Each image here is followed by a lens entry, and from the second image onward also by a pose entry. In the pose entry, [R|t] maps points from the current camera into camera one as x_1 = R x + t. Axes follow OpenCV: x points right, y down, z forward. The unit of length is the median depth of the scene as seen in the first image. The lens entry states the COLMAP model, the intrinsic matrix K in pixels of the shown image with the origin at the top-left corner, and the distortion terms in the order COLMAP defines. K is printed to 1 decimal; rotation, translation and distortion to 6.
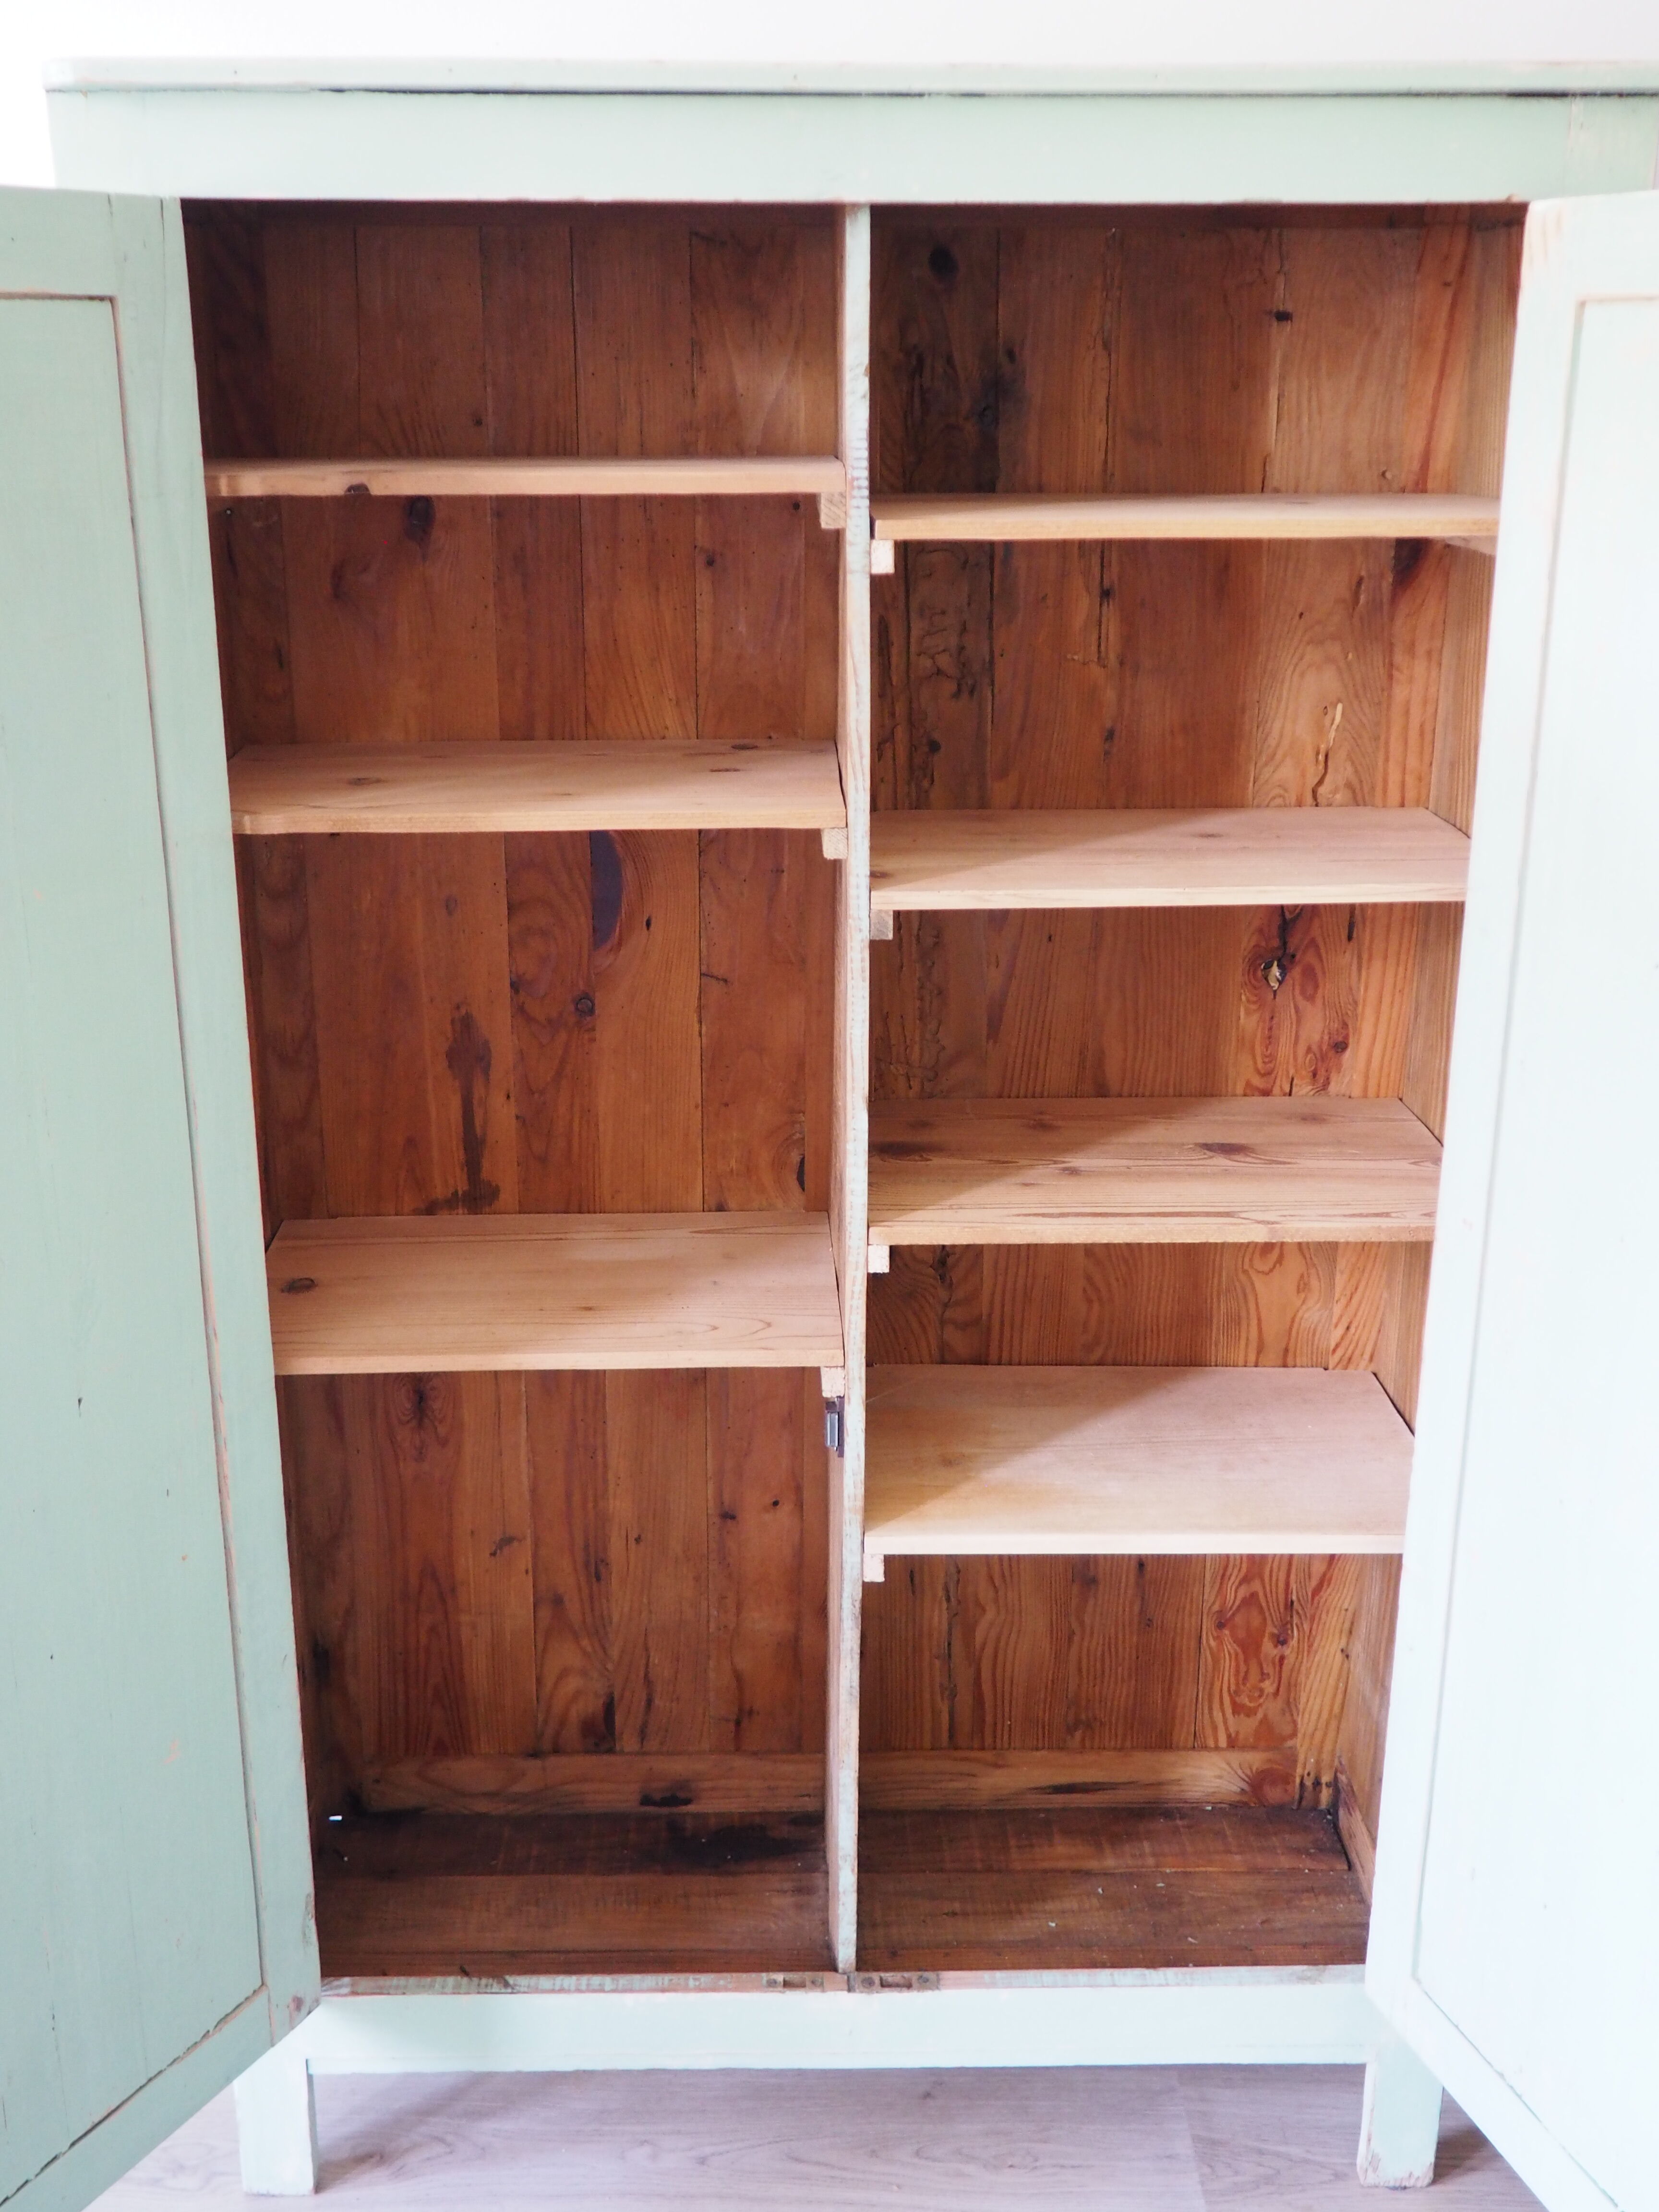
lens RADIAL K [[2155.6, 0, 829.5], [0, 2155.6, 1106.0], [0, 0, 1]] dist [-0.013237, -0.002272]
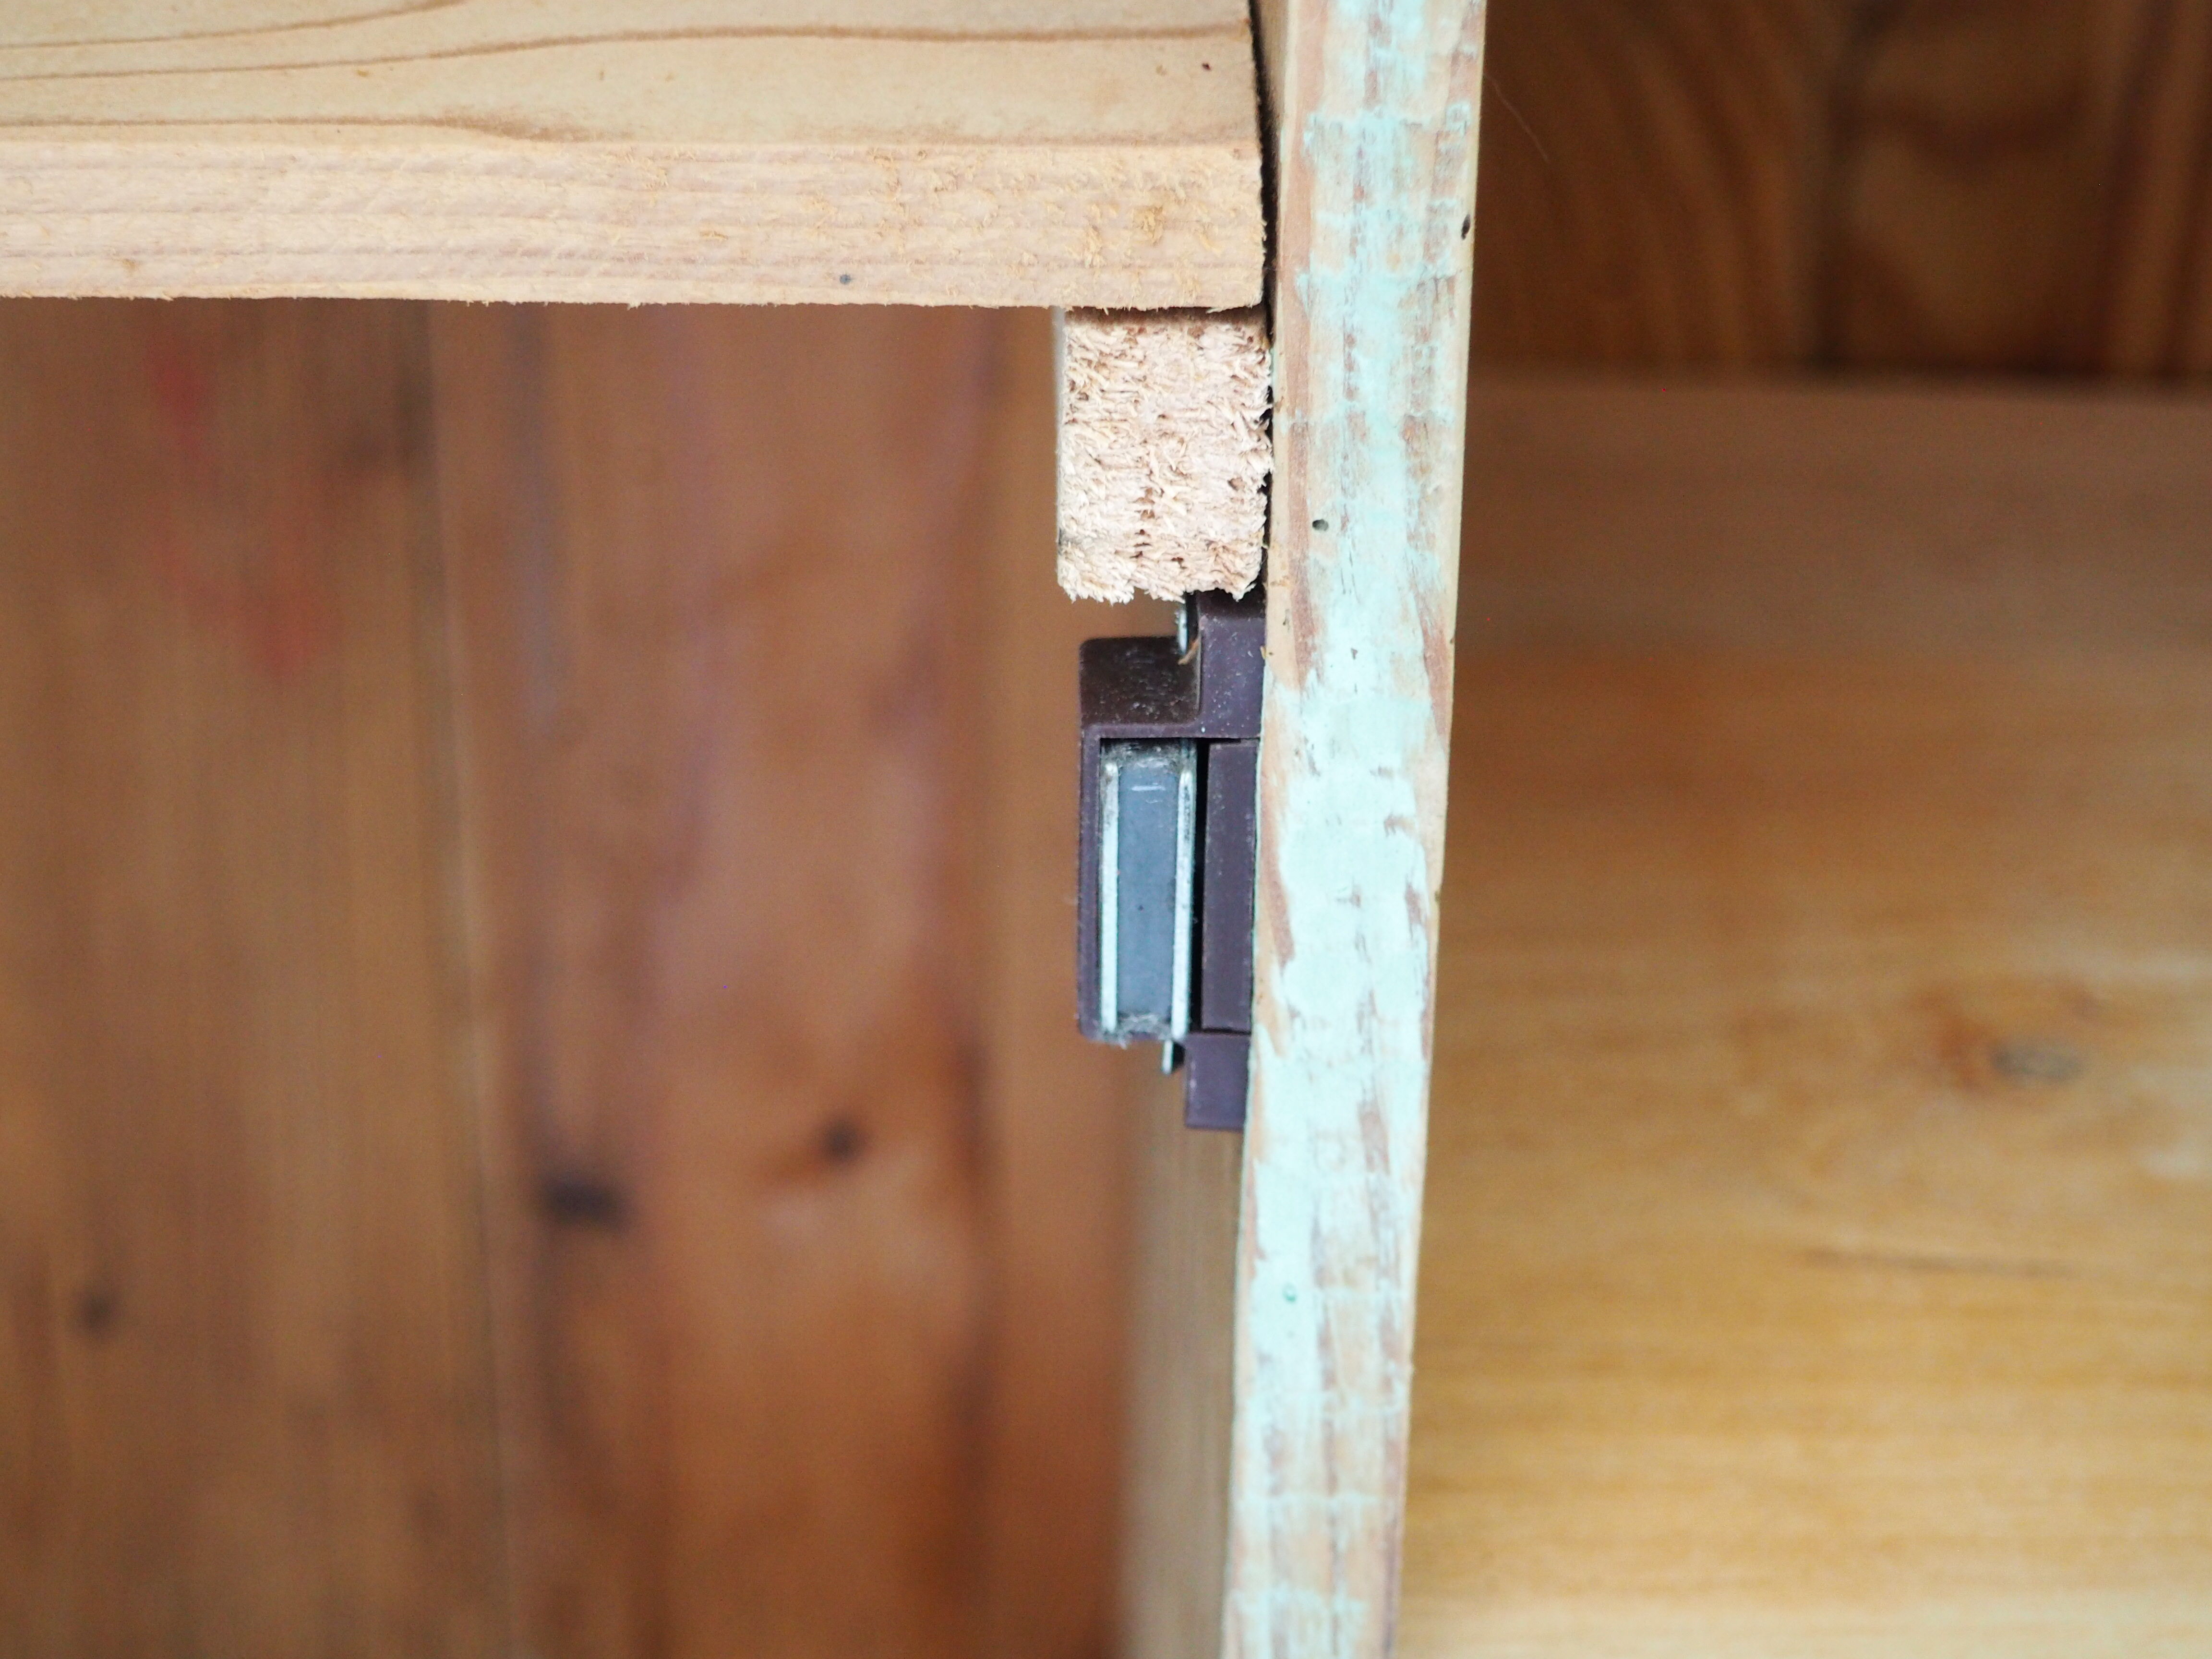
lens RADIAL K [[3492.6, 0, 1106.0], [0, 3492.6, 829.5], [0, 0, 1]] dist [-0.031138, -0.059894]
pose [[0.999623, 0.019311, -0.019518, 0.002410], [-0.014531, 0.975241, 0.220668, 0.095275], [0.023297, -0.220301, 0.975154, 0.729484]]
